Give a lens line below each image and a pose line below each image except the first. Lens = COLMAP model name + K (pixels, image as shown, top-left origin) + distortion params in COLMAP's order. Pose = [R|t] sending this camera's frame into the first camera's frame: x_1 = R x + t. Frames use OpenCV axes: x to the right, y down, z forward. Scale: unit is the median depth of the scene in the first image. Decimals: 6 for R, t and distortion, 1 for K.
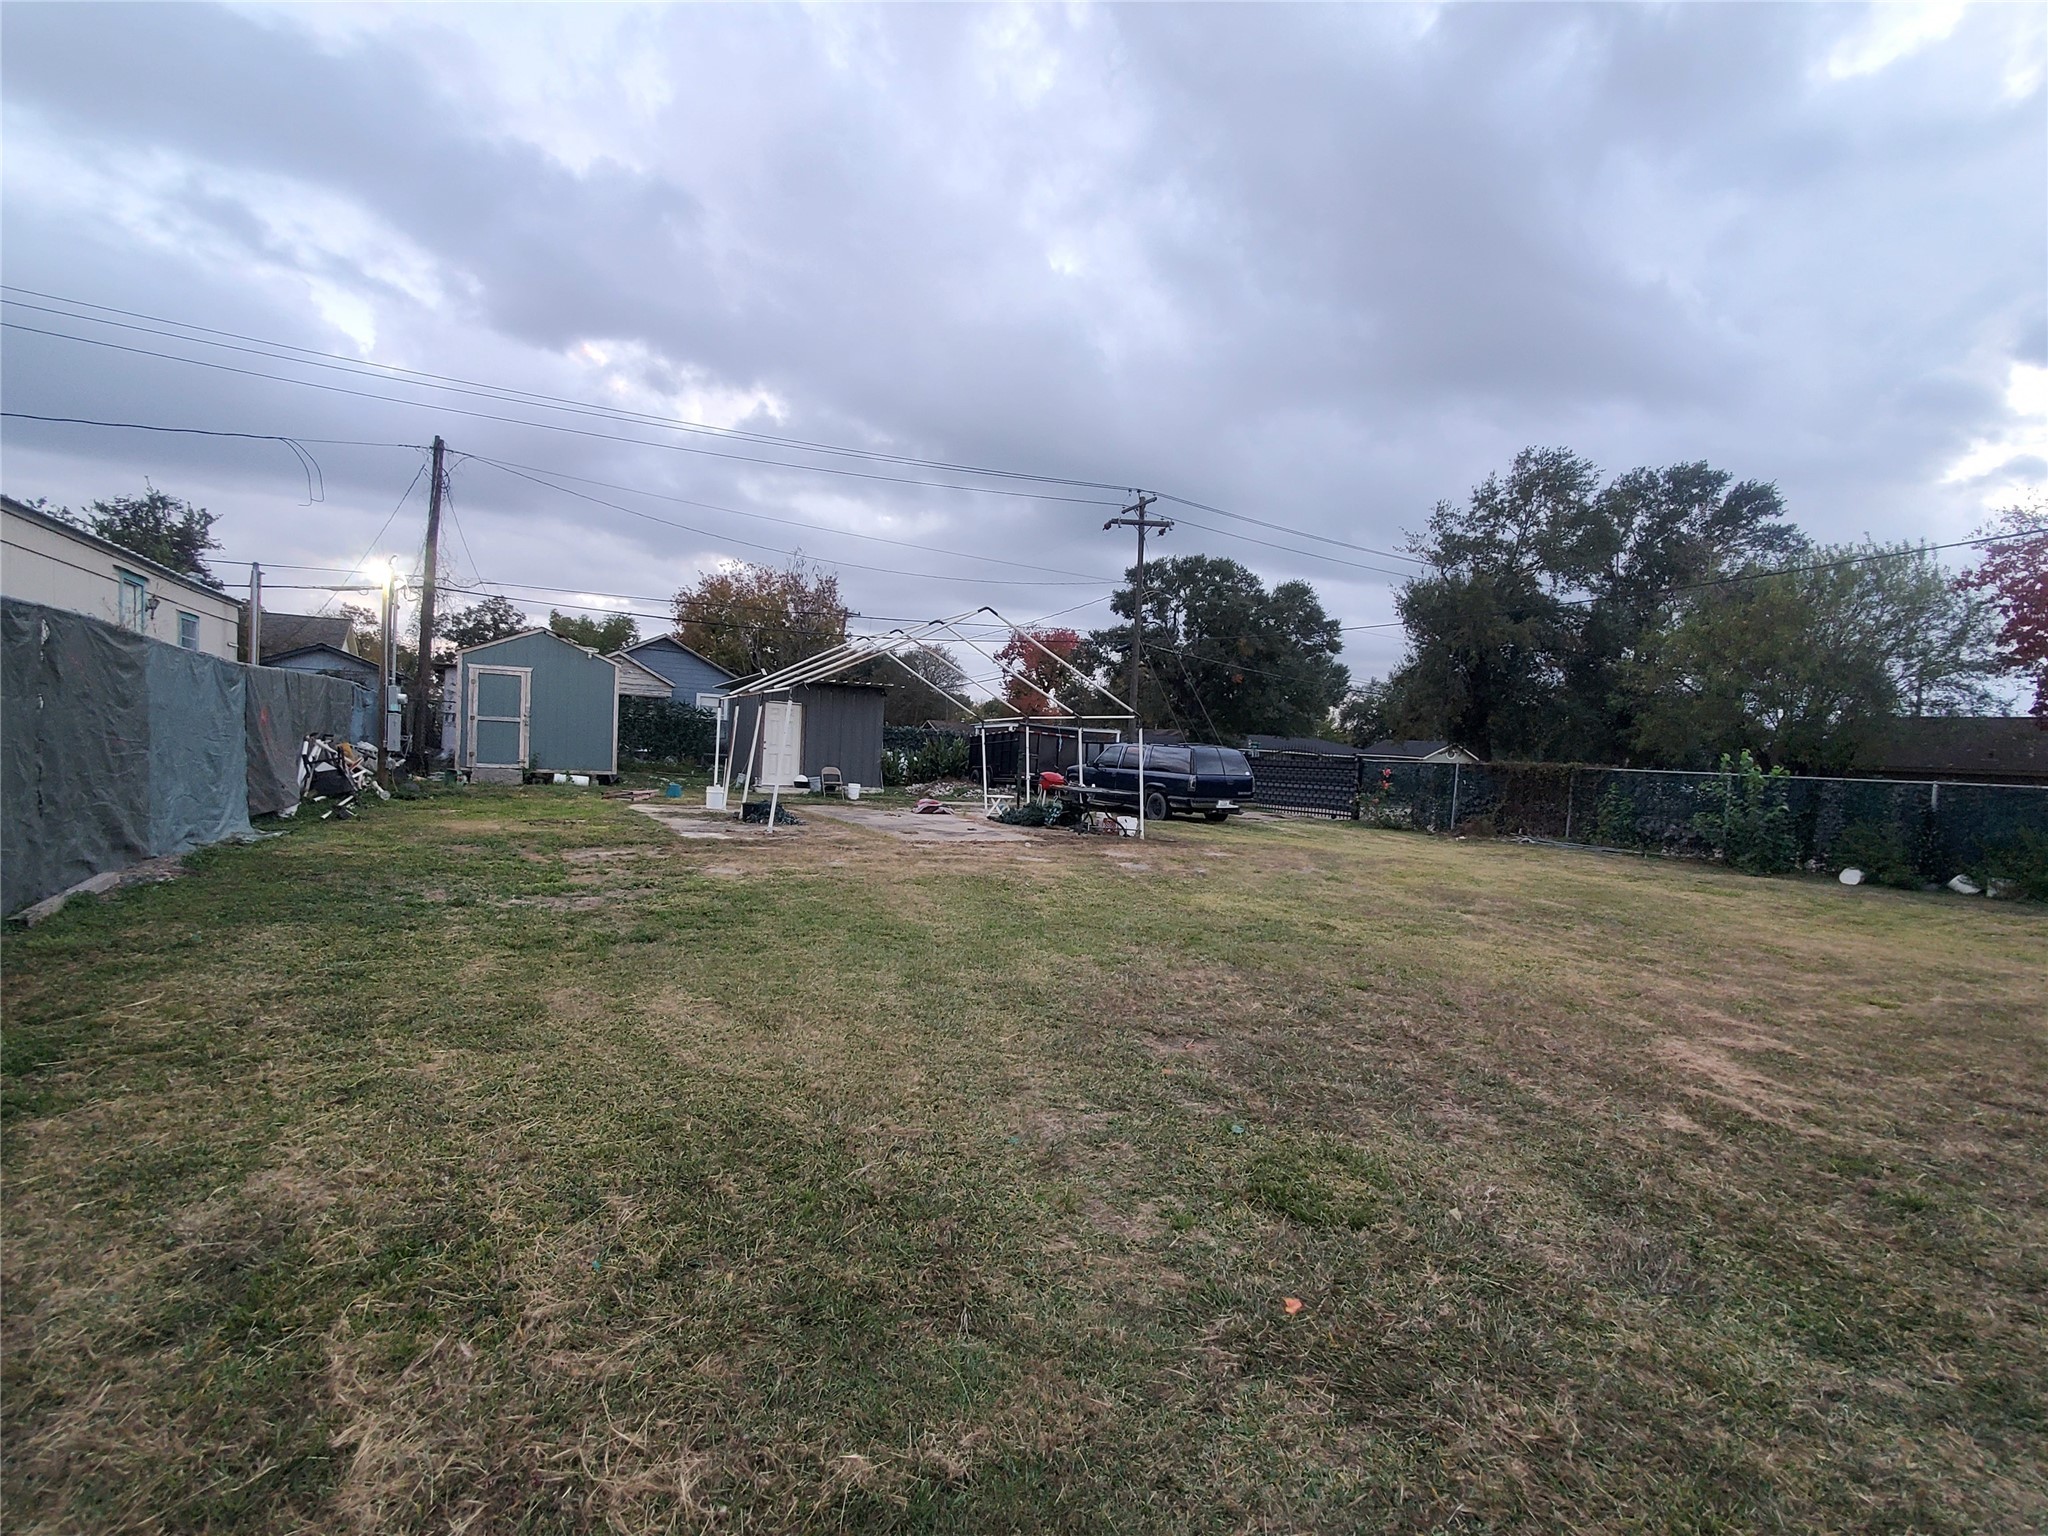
lens RADIAL K [[948.6, 0, 1030.0], [0, 948.6, 778.4], [0, 0, 1]] dist [-0.002491, 0.003984]
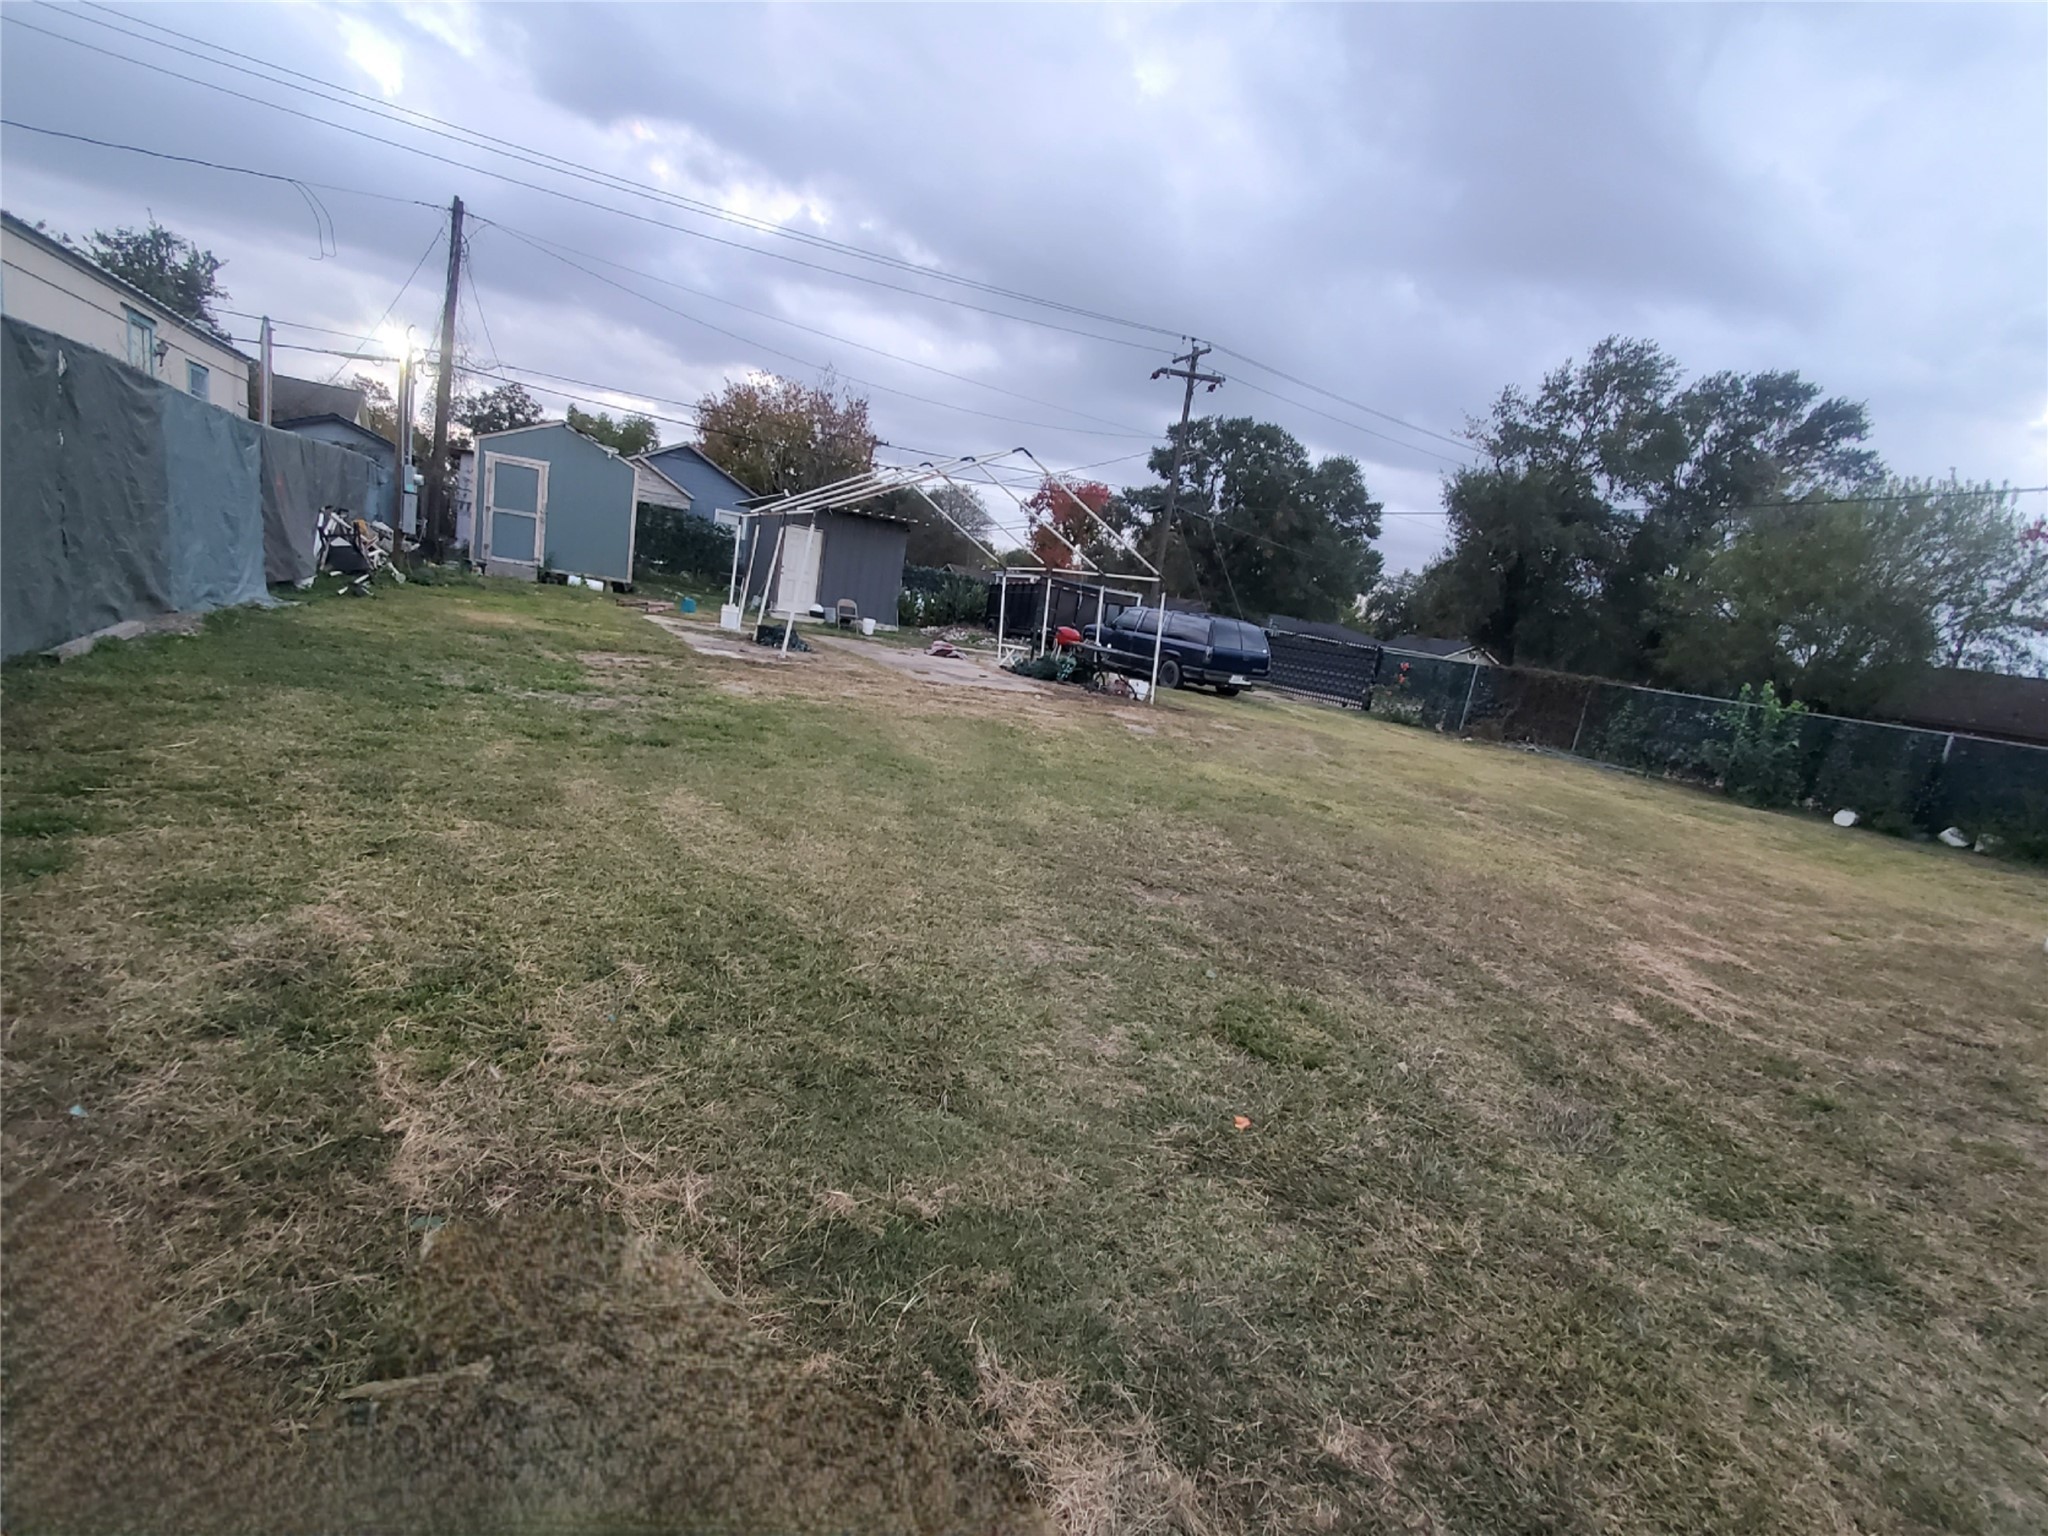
lens RADIAL K [[948.6, 0, 1030.0], [0, 948.6, 778.4], [0, 0, 1]] dist [-0.002491, 0.003984]
pose [[0.994103, 0.108438, 0.000904, -0.004202], [-0.107344, 0.982822, 0.150129, 0.010537], [0.015391, -0.149341, 0.988666, -0.010859]]
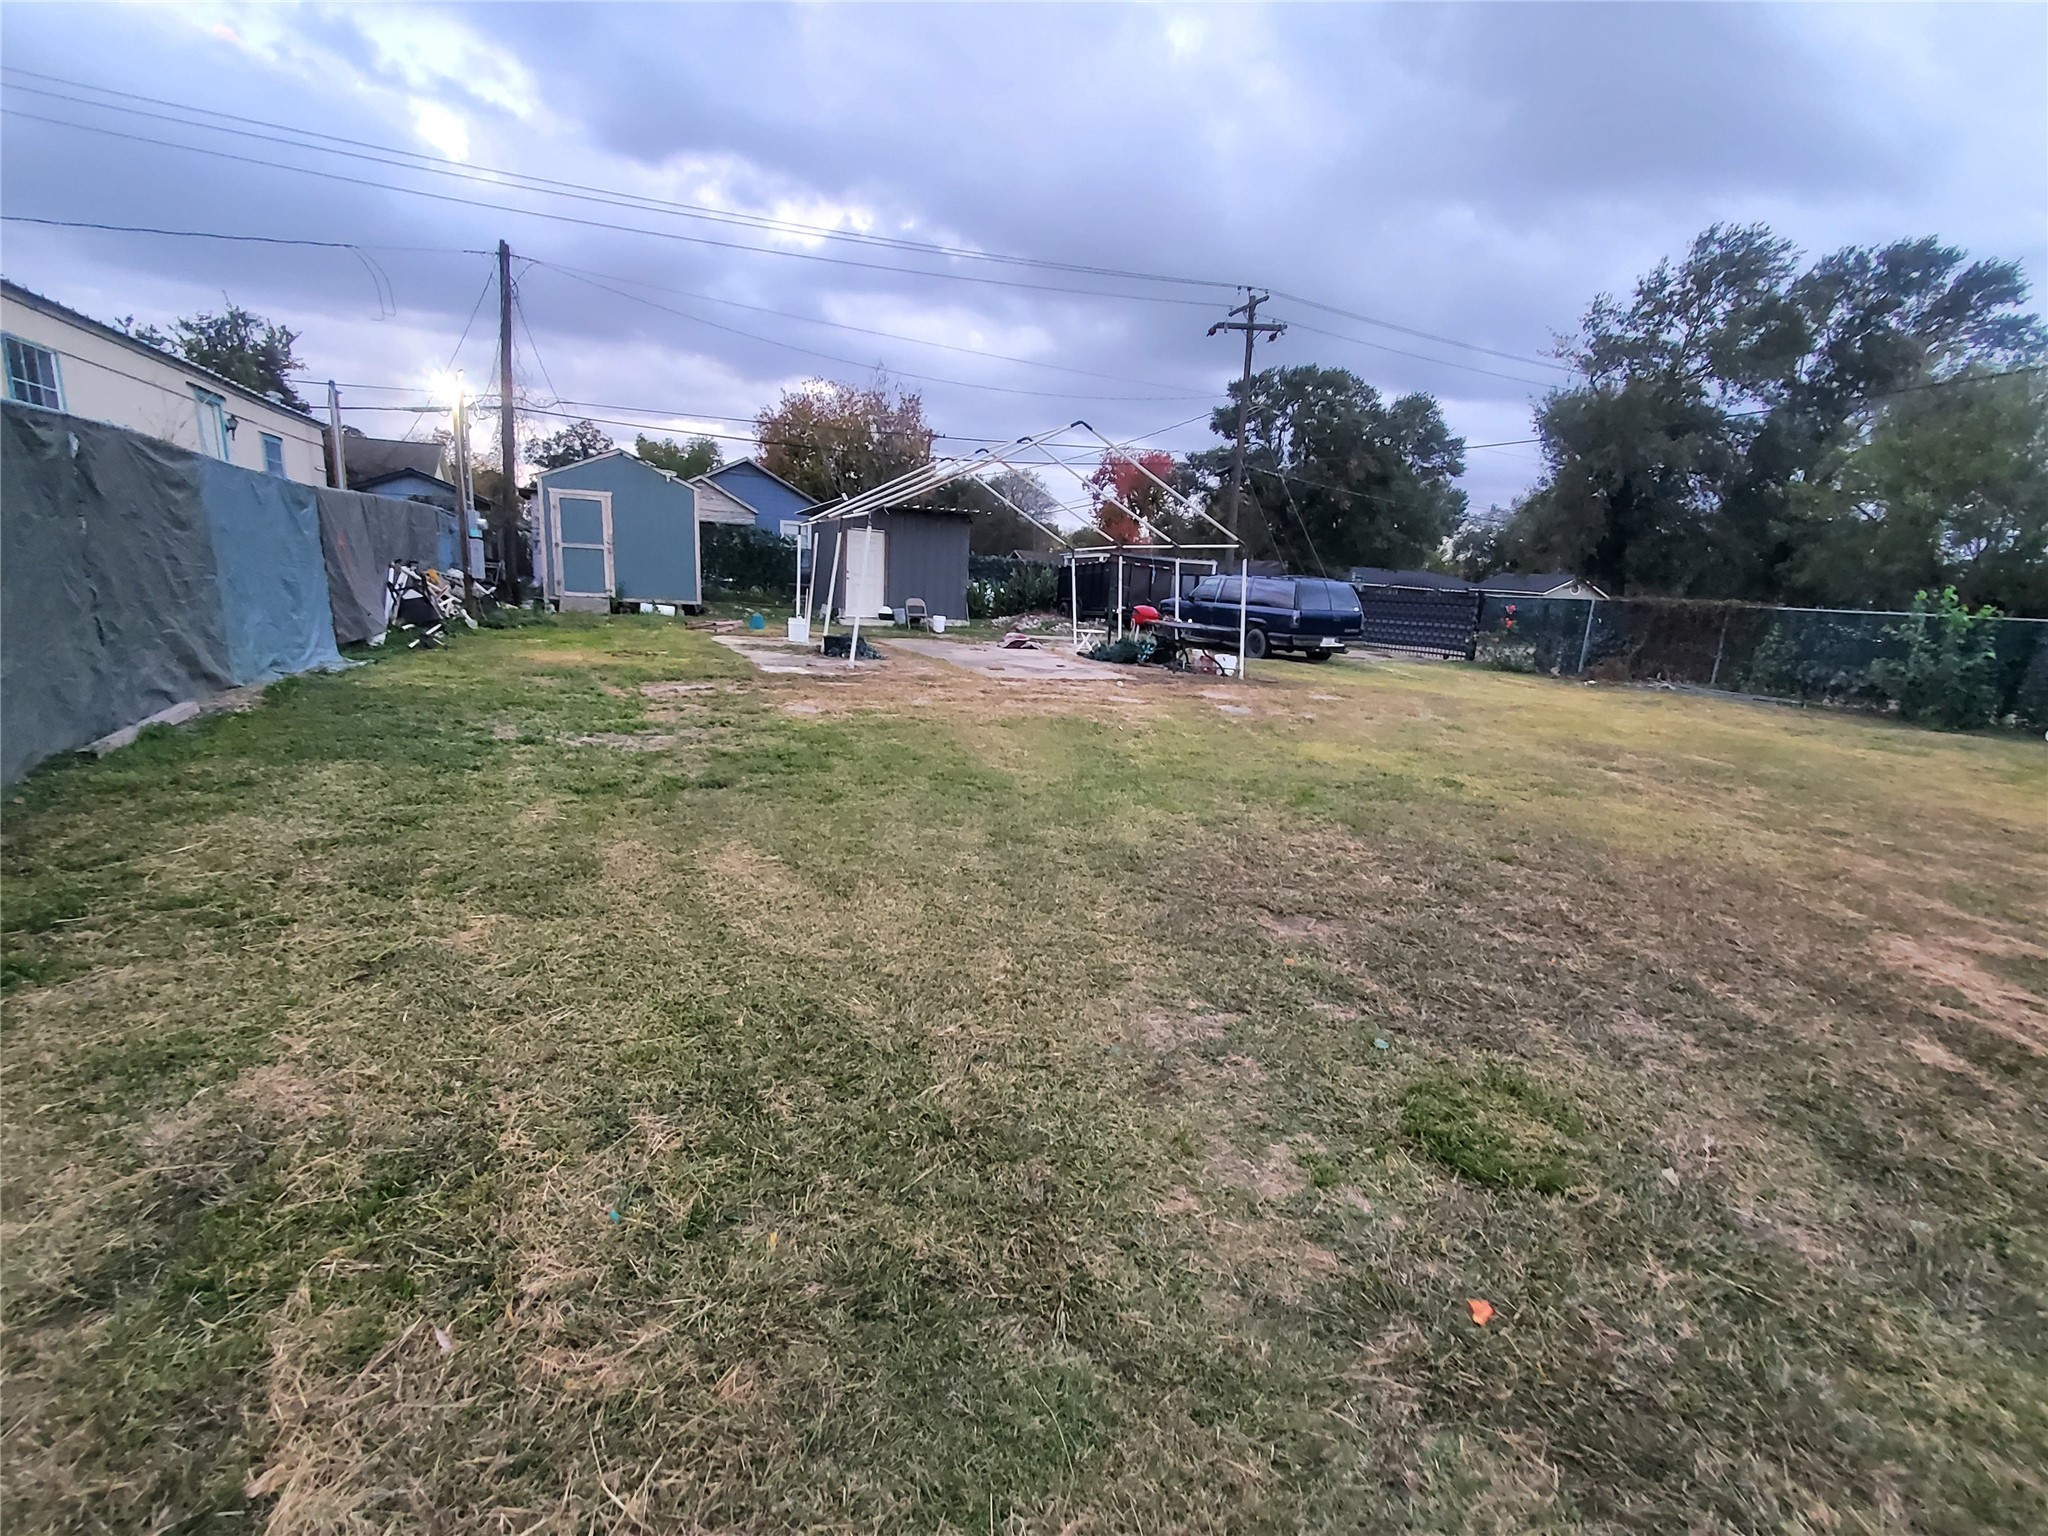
lens RADIAL K [[948.6, 0, 1030.0], [0, 948.6, 778.4], [0, 0, 1]] dist [-0.002491, 0.003984]
pose [[0.995818, 0.024720, -0.087951, -0.013548], [-0.009066, 0.984685, 0.174109, -0.002715], [0.090908, -0.172583, 0.980791, 0.111839]]
